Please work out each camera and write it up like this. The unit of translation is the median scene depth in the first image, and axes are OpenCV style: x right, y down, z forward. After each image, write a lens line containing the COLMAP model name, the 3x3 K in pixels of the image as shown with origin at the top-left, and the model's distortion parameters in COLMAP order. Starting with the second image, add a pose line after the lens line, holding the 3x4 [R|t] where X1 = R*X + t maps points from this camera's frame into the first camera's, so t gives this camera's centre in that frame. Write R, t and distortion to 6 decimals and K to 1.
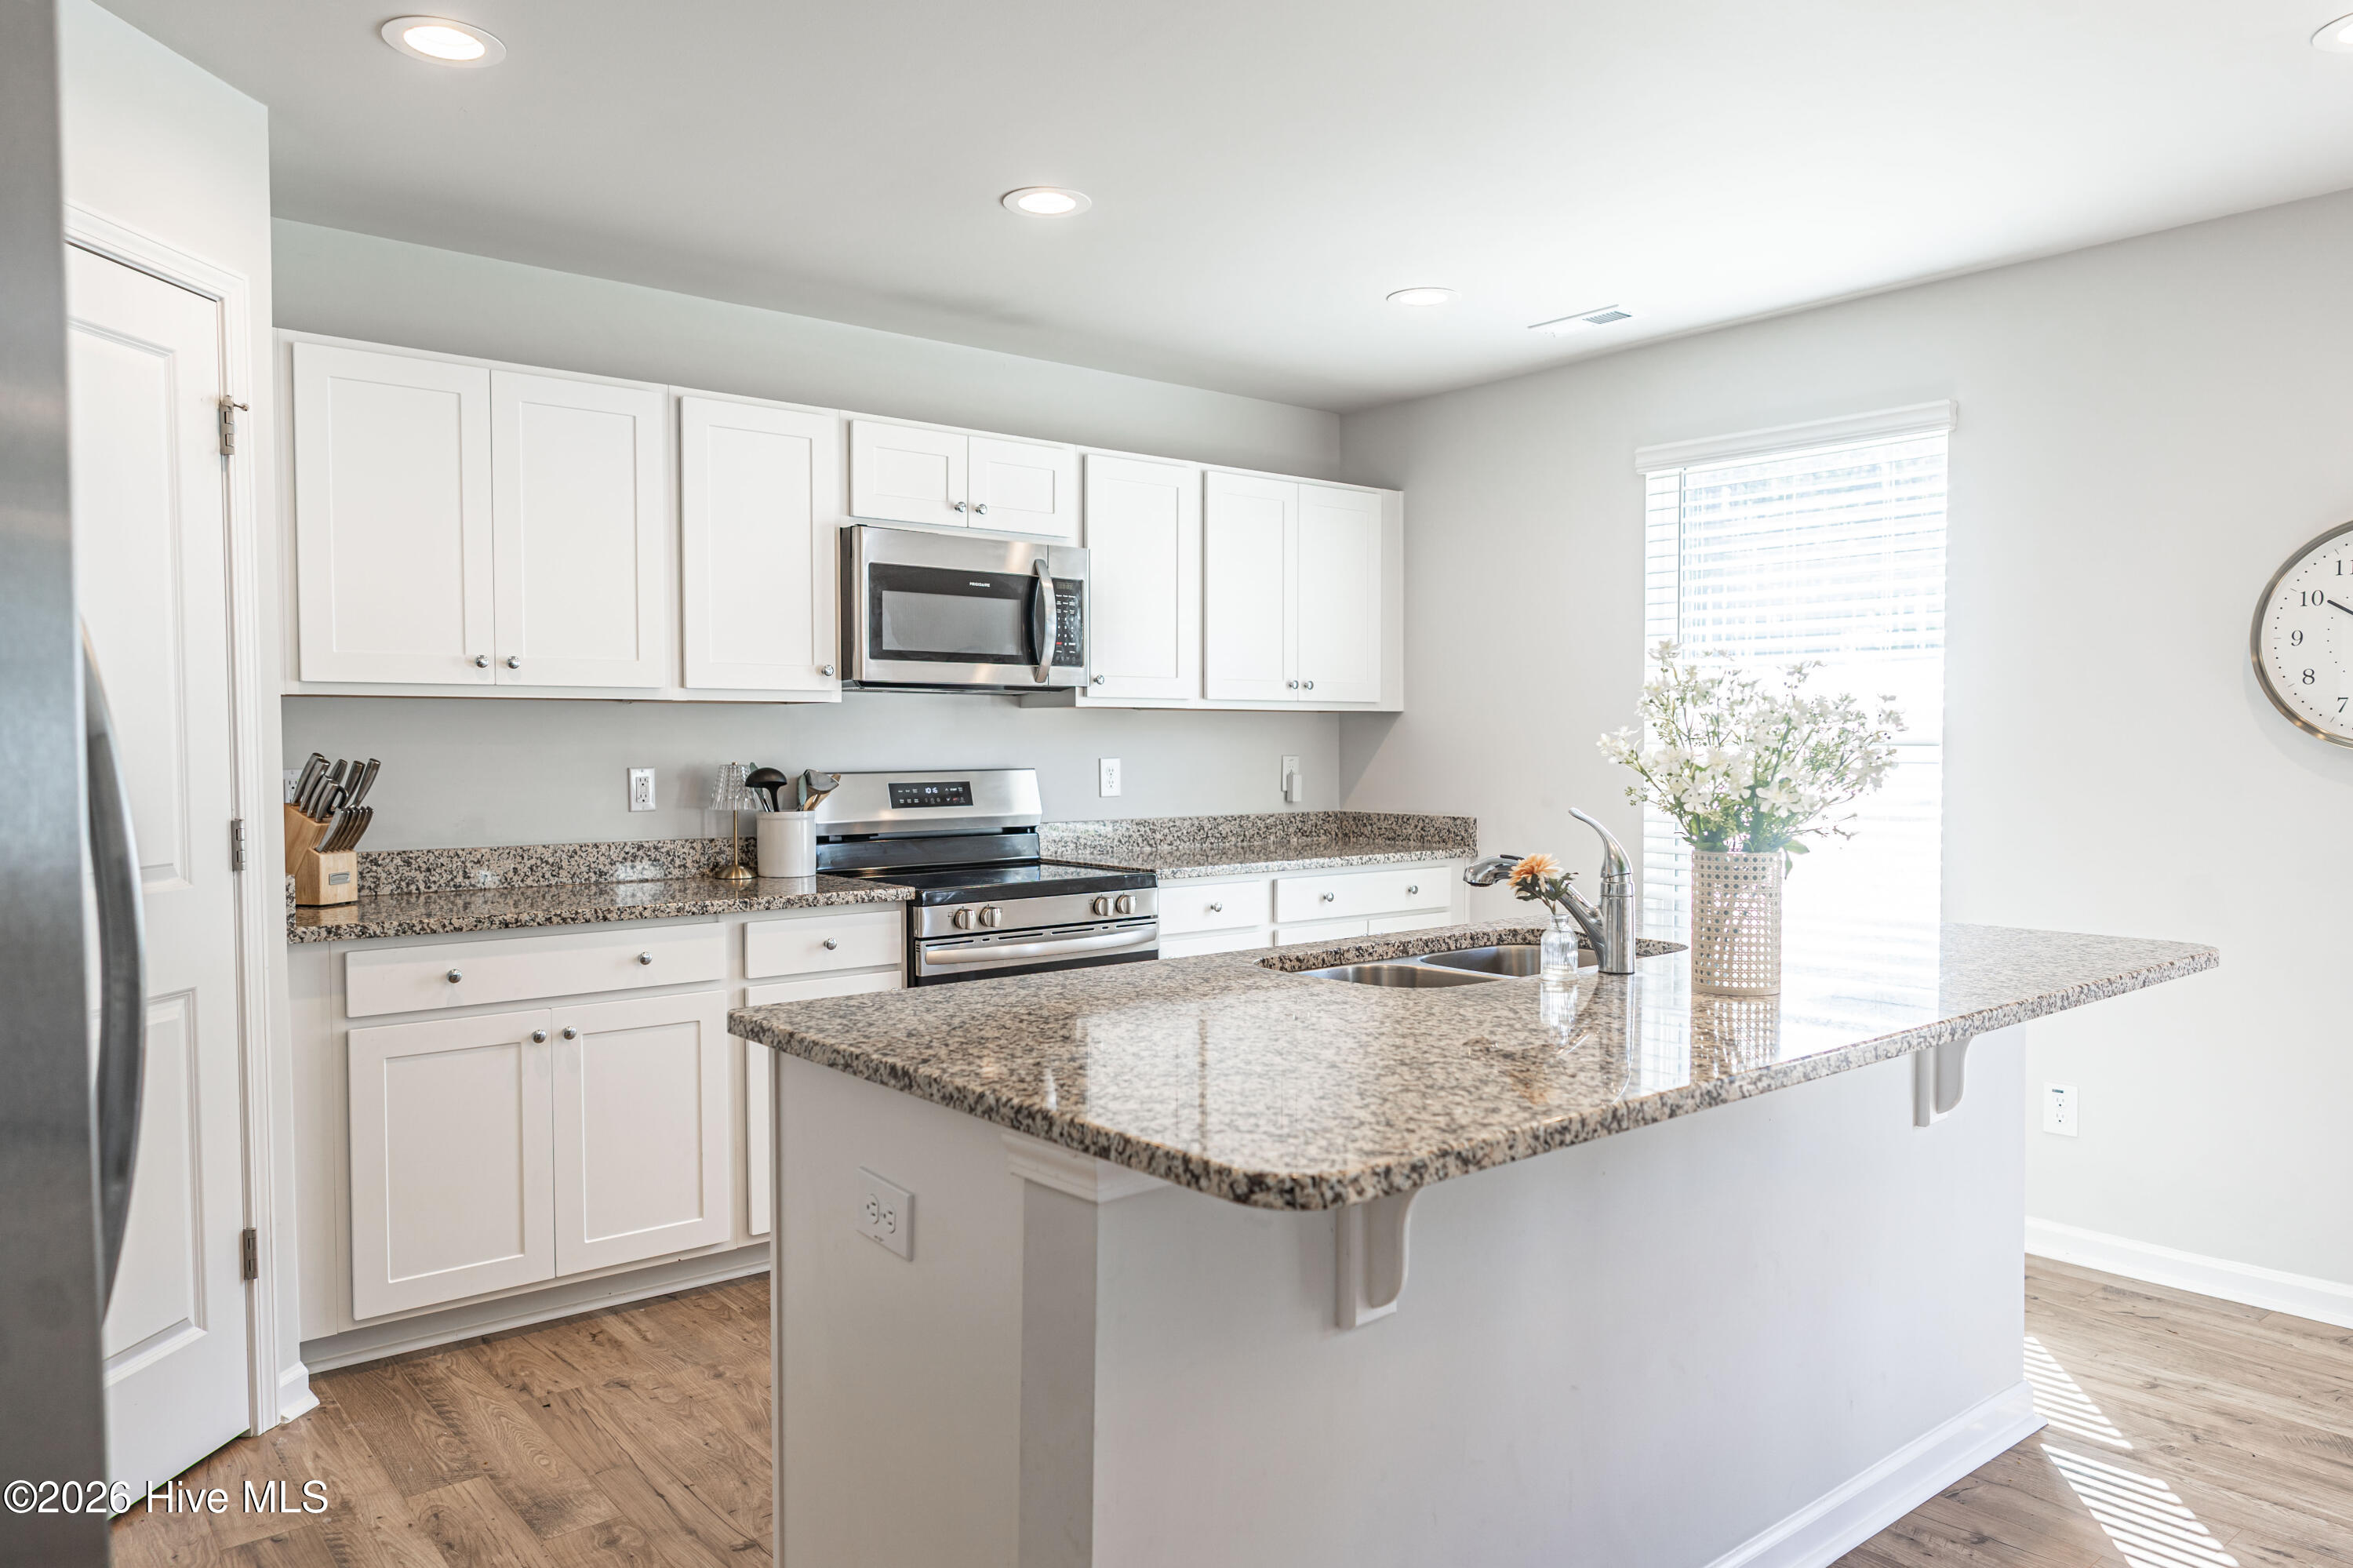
lens RADIAL K [[1574.9, 0, 1171.5], [0, 1574.9, 796.1], [0, 0, 1]] dist [-0.008891, 0.013169]
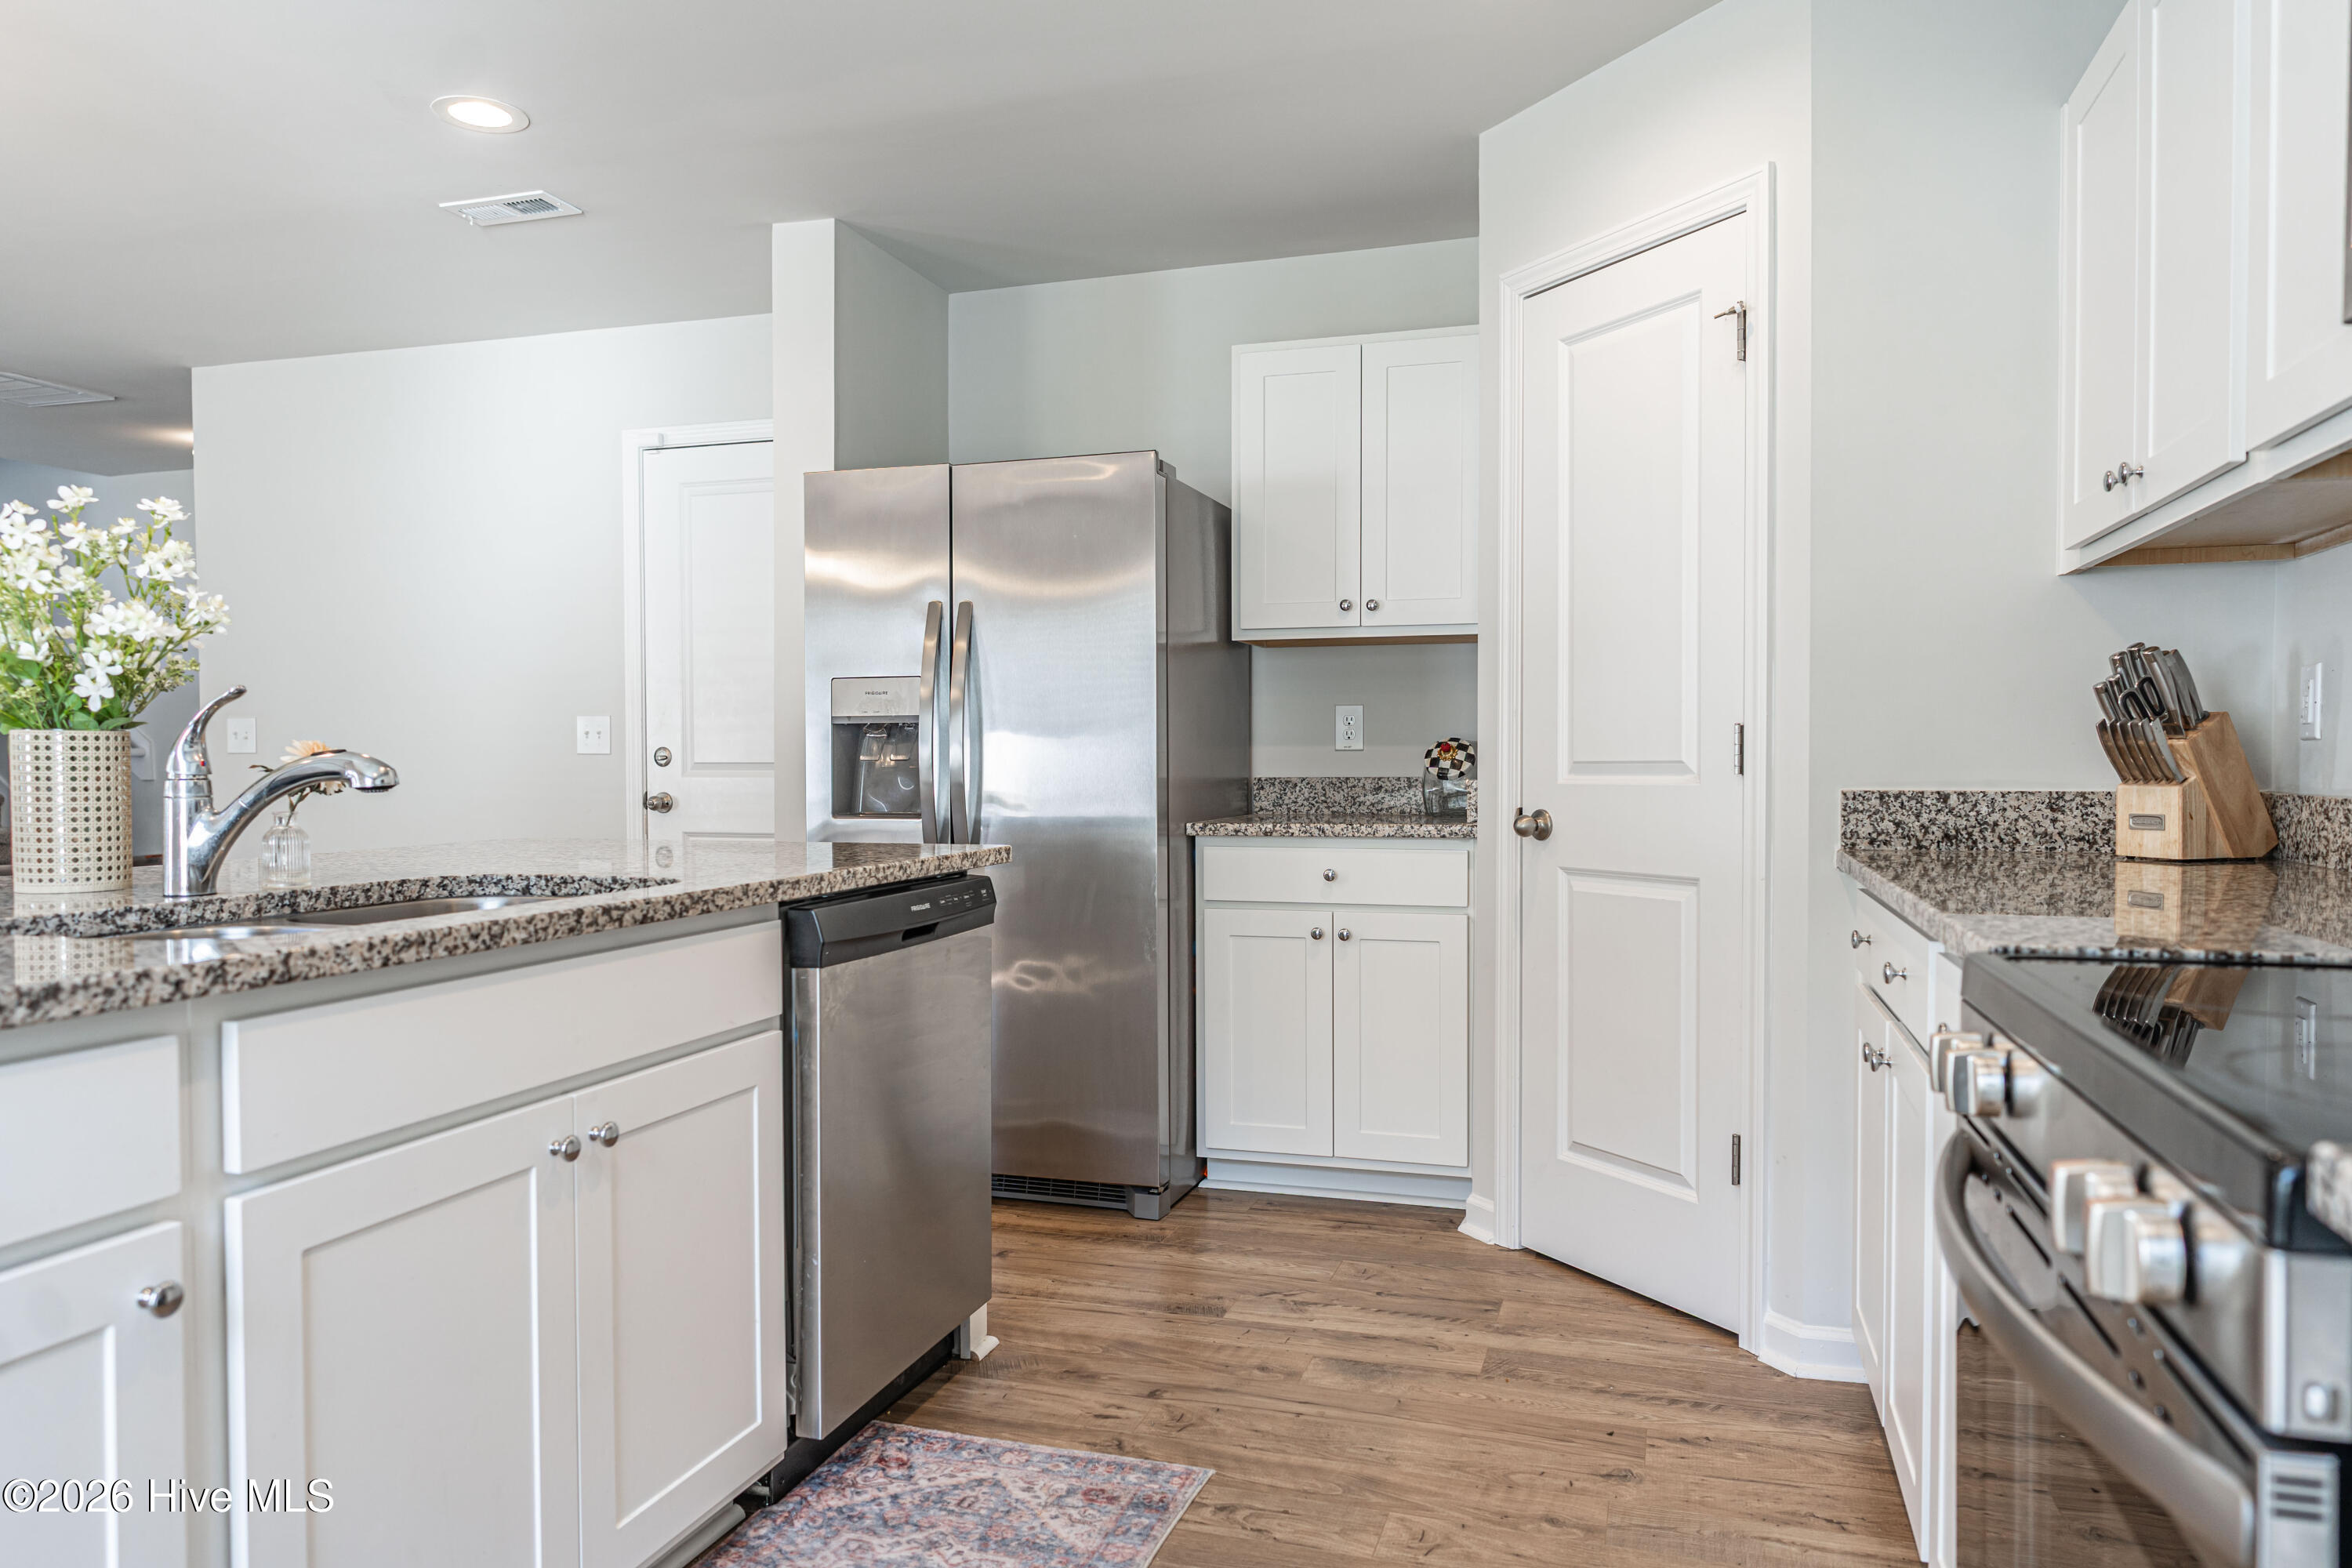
lens RADIAL K [[1574.2, 0, 1179.6], [0, 1574.2, 783.3], [0, 0, 1]] dist [-0.008891, 0.013169]
pose [[-0.839169, 0.015261, -0.543656, 0.246595], [-0.012121, 0.998833, 0.046749, 0.009223], [0.543735, 0.045820, -0.838005, 1.600165]]
